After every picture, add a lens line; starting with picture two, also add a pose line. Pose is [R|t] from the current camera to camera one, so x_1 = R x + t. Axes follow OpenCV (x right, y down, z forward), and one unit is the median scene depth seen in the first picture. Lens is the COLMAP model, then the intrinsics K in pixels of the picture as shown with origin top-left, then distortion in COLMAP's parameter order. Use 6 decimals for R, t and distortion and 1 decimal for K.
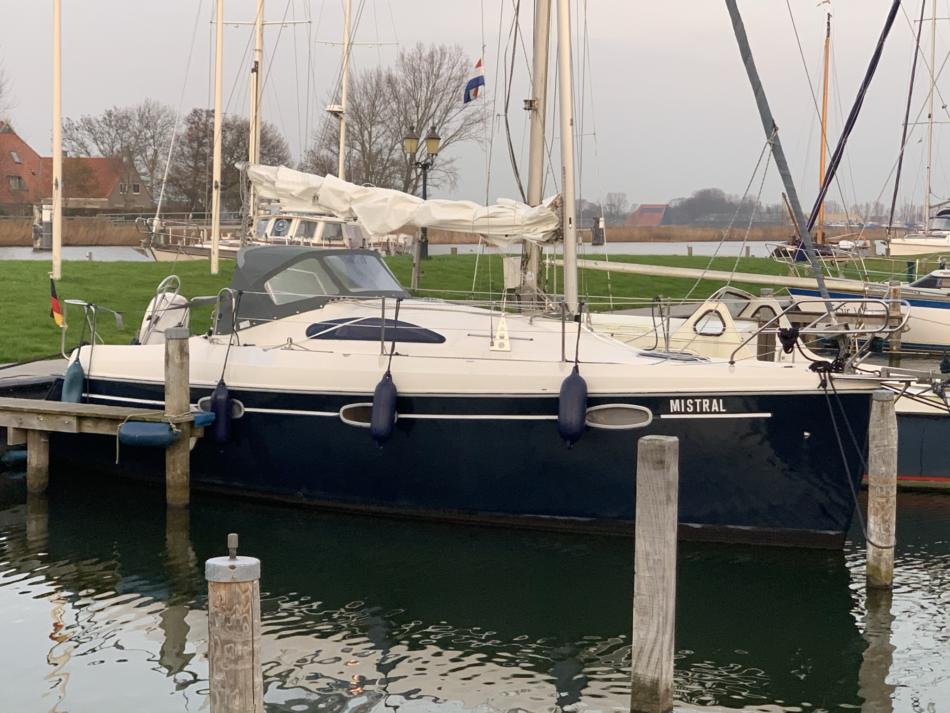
lens RADIAL K [[1849.5, 0, 475.1], [0, 1849.5, 357.1], [0, 0, 1]] dist [-0.066959, 0.000000]
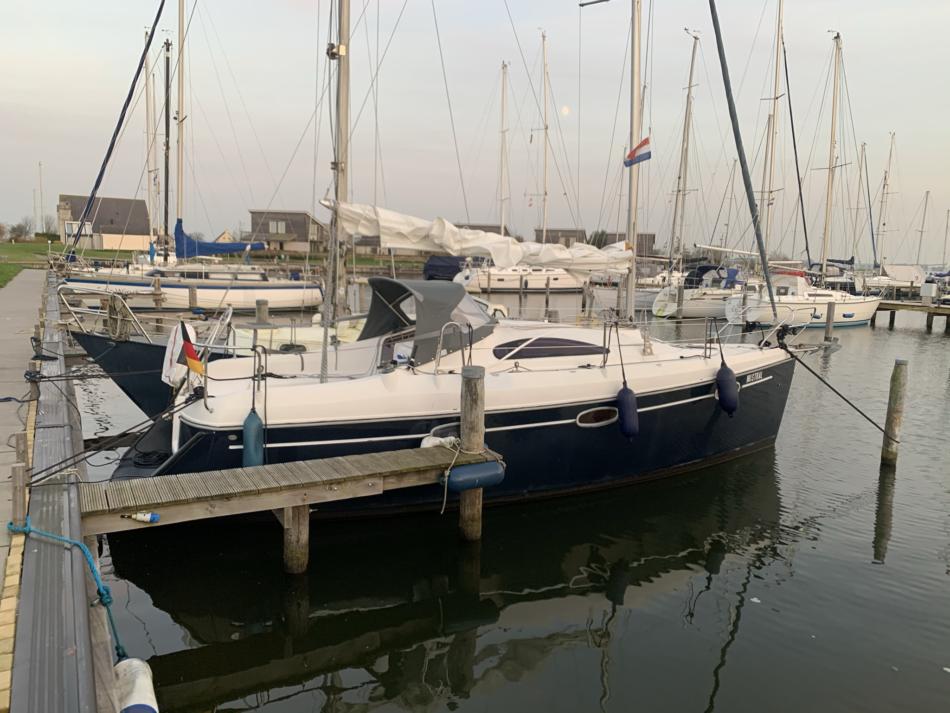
lens RADIAL K [[728.6, 0, 474.6], [0, 728.6, 351.7], [0, 0, 1]] dist [0.012449, 0.000694]
pose [[0.534122, -0.109452, 0.838293, -0.478335], [0.038781, 0.993712, 0.105034, -0.063426], [-0.844518, -0.023591, 0.535008, 0.753434]]
